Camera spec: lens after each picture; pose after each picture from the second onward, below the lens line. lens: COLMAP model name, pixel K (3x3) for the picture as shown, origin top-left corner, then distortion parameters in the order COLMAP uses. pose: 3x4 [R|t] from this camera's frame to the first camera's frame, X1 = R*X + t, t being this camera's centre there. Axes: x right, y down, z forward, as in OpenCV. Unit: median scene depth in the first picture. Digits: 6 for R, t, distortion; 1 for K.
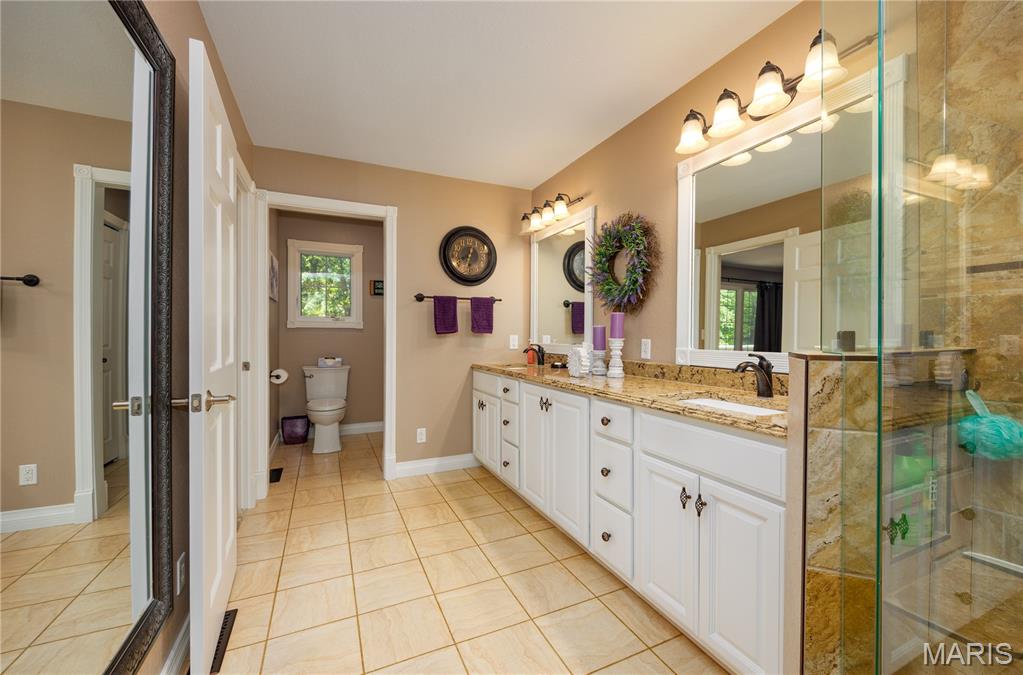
lens RADIAL K [[397.2, 0, 511.5], [0, 397.2, 337.5], [0, 0, 1]] dist [0.000460, 0.000056]
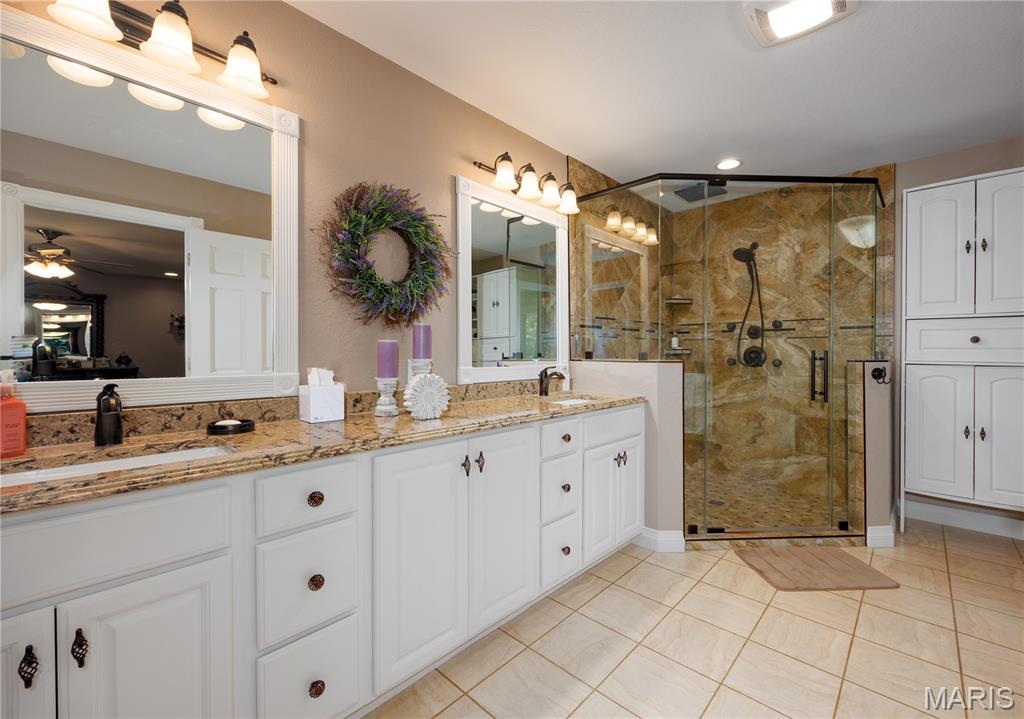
lens RADIAL K [[431.5, 0, 512.0], [0, 431.5, 359.5], [0, 0, 1]] dist [-0.015398, 0.000017]
pose [[-0.371902, -0.013054, 0.928180, -0.578388], [0.006747, 0.999837, 0.016765, -0.010209], [-0.928247, 0.012497, -0.371754, 1.204567]]
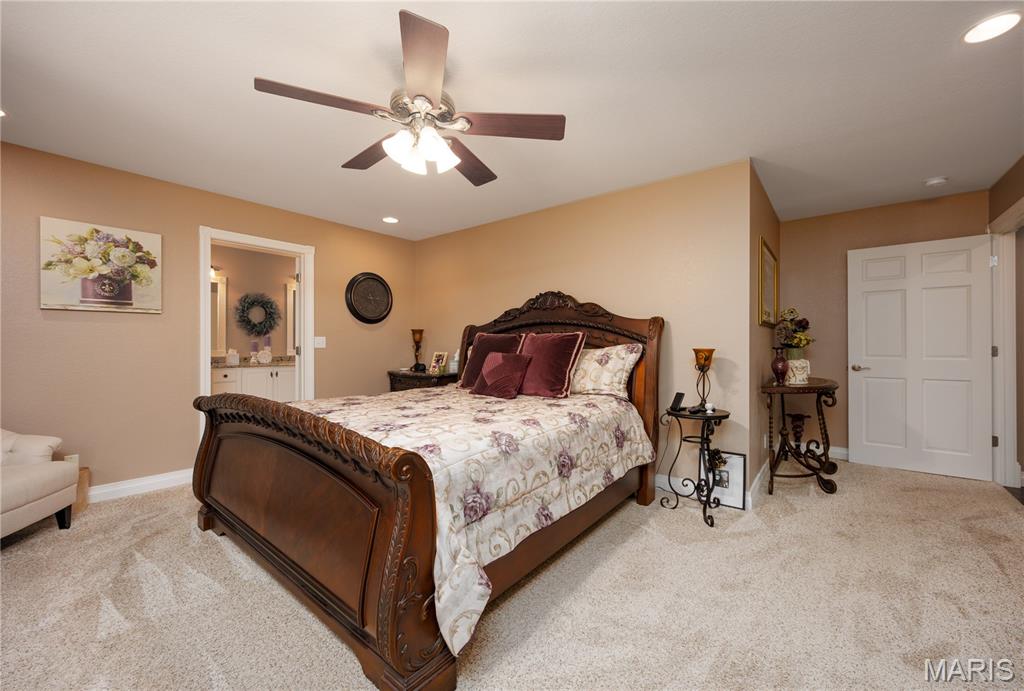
lens RADIAL K [[420.7, 0, 512.0], [0, 420.7, 345.5], [0, 0, 1]] dist [0.000735, 0.000062]
pose [[-0.430607, -0.001708, 0.902538, -2.883840], [0.005704, 0.999973, 0.004613, -0.008111], [-0.902522, 0.007135, -0.430586, 0.789511]]
